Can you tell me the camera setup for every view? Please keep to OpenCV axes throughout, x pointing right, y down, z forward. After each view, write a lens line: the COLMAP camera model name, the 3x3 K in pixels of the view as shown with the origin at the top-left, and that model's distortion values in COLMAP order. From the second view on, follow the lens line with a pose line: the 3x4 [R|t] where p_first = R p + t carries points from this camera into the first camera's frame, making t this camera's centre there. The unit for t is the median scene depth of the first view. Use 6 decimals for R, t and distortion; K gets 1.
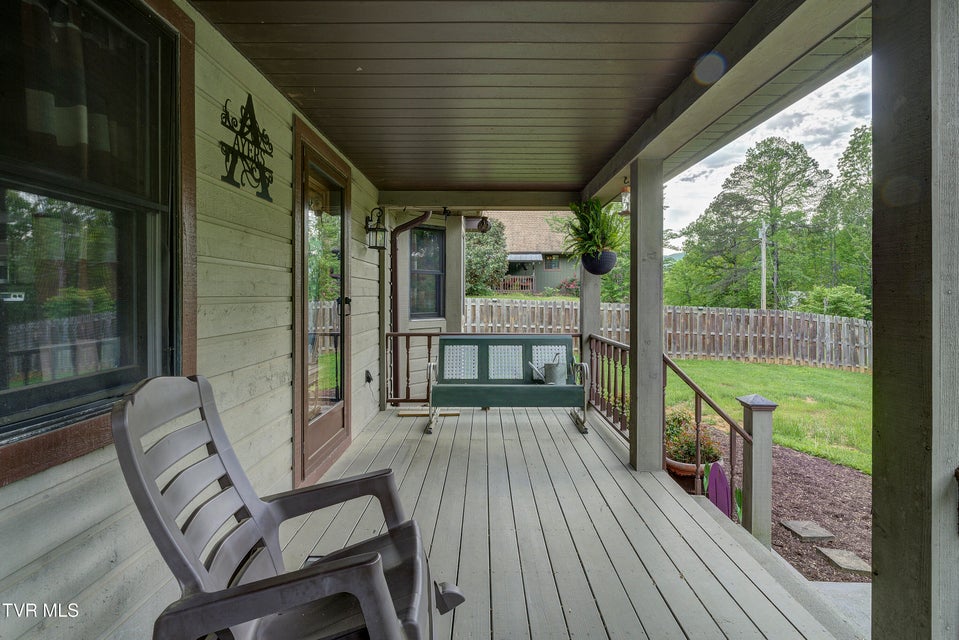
lens RADIAL K [[490.2, 0, 483.5], [0, 490.2, 303.7], [0, 0, 1]] dist [0.001281, 0.000316]
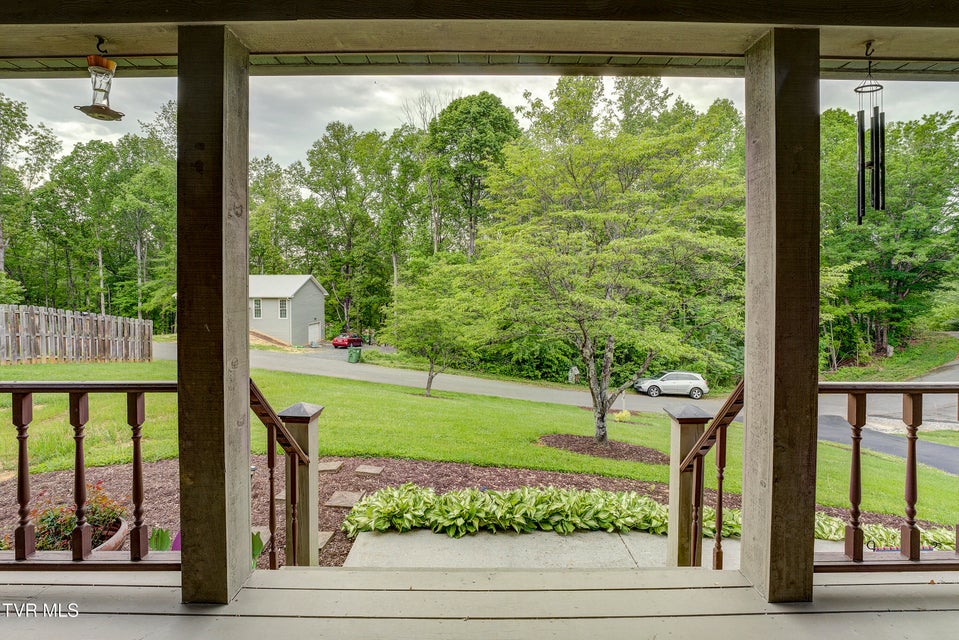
lens RADIAL K [[415.6, 0, 479.4], [0, 415.6, 292.4], [0, 0, 1]] dist [-0.000758, -0.000124]
pose [[-0.004817, -0.013738, 0.999894, -0.025386], [0.008361, 0.999870, 0.013778, 0.000684], [-0.999953, 0.008427, -0.004702, 0.169824]]
